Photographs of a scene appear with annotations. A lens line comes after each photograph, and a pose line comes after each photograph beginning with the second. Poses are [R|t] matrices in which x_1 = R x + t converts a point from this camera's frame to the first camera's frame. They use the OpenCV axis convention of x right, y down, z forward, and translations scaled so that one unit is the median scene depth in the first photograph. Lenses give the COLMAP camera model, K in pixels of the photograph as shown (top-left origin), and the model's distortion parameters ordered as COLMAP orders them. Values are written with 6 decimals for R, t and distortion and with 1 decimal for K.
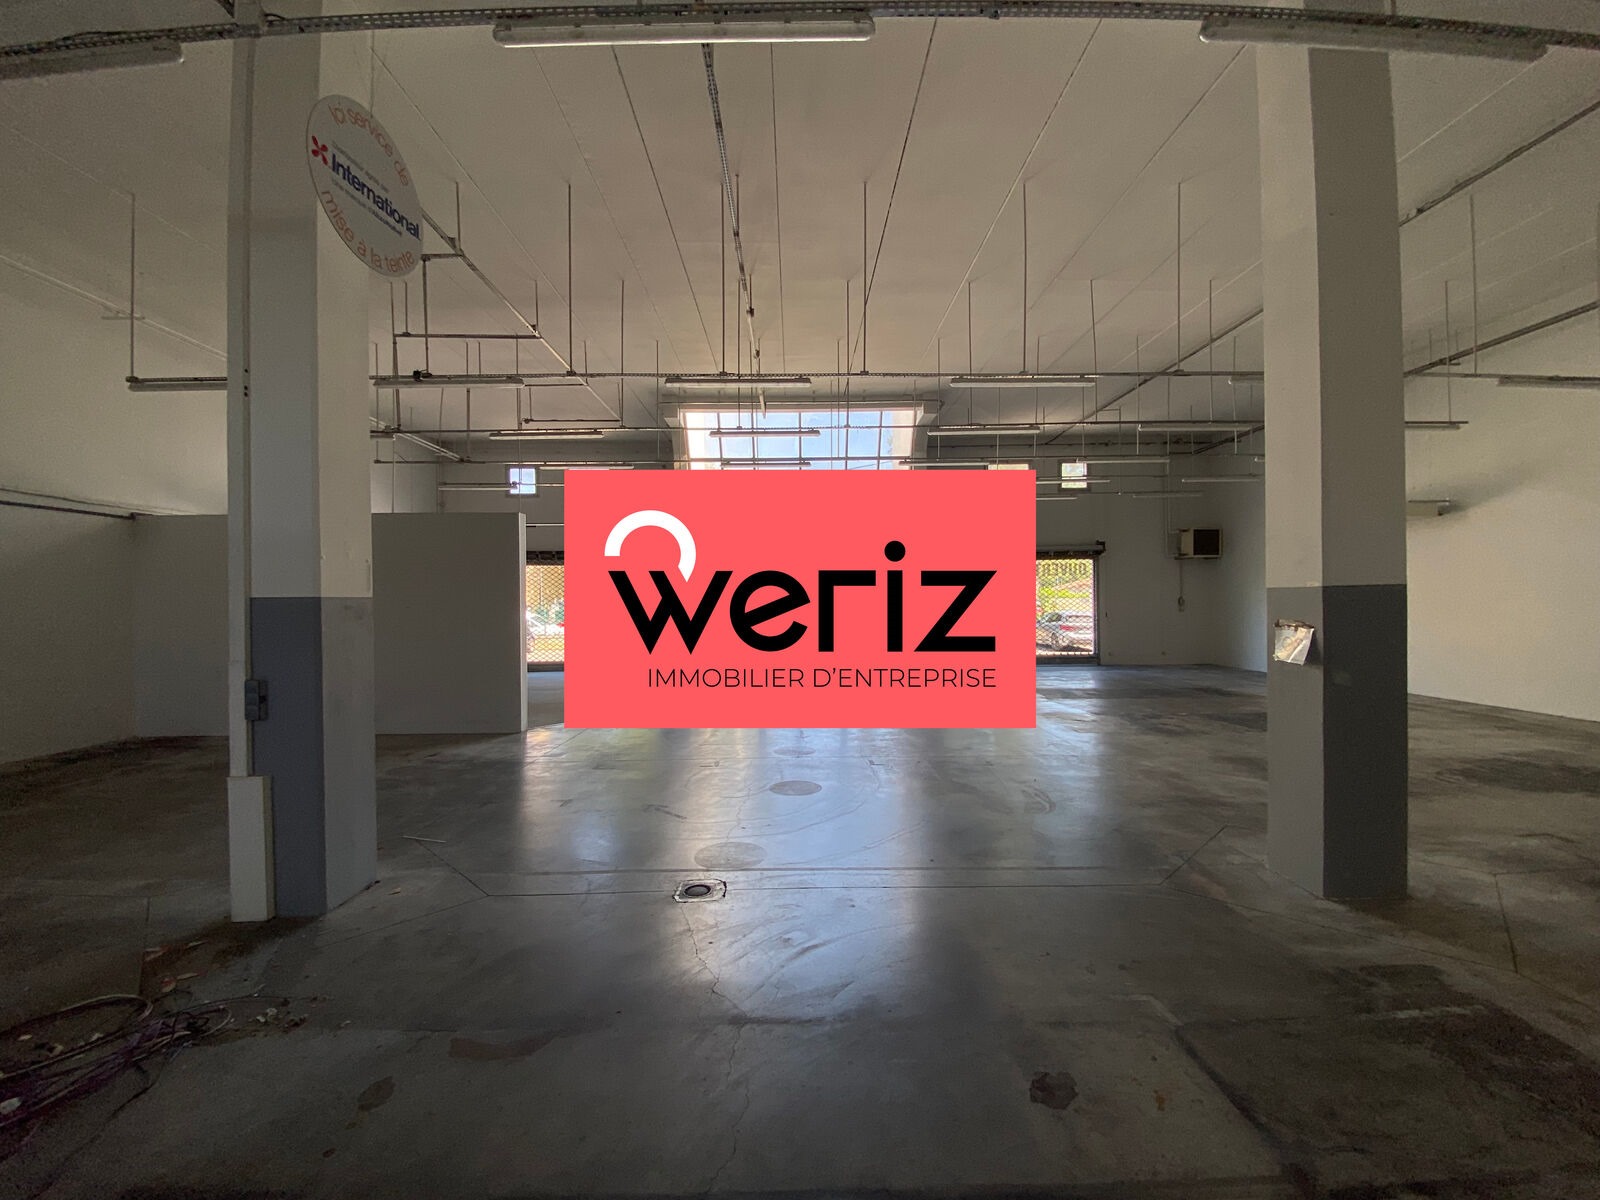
lens RADIAL K [[654.5, 0, 797.3], [0, 654.5, 604.4], [0, 0, 1]] dist [0.020019, -0.021076]
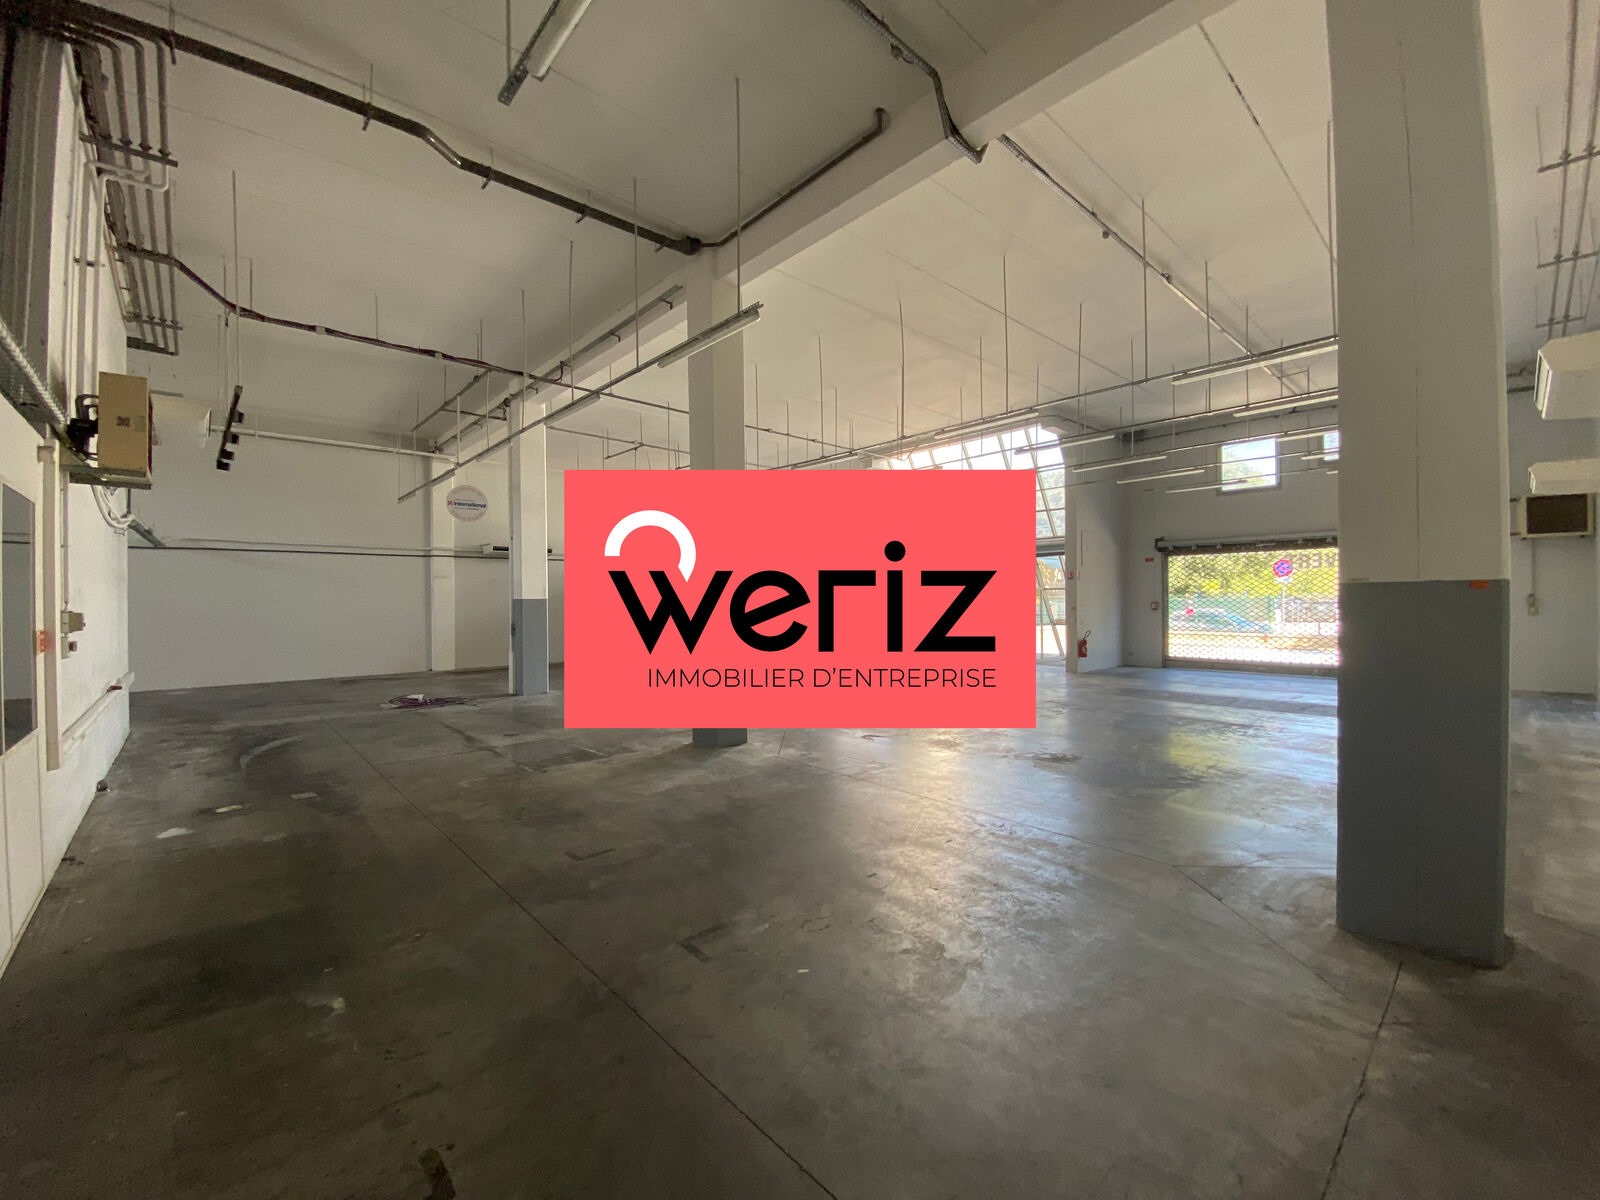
lens RADIAL K [[654.5, 0, 797.3], [0, 654.5, 604.4], [0, 0, 1]] dist [0.020019, -0.021076]
pose [[0.654066, 0.003456, -0.756430, 0.951275], [0.001361, 0.999983, 0.005745, -0.007013], [0.756437, -0.004787, 0.654049, -0.069395]]
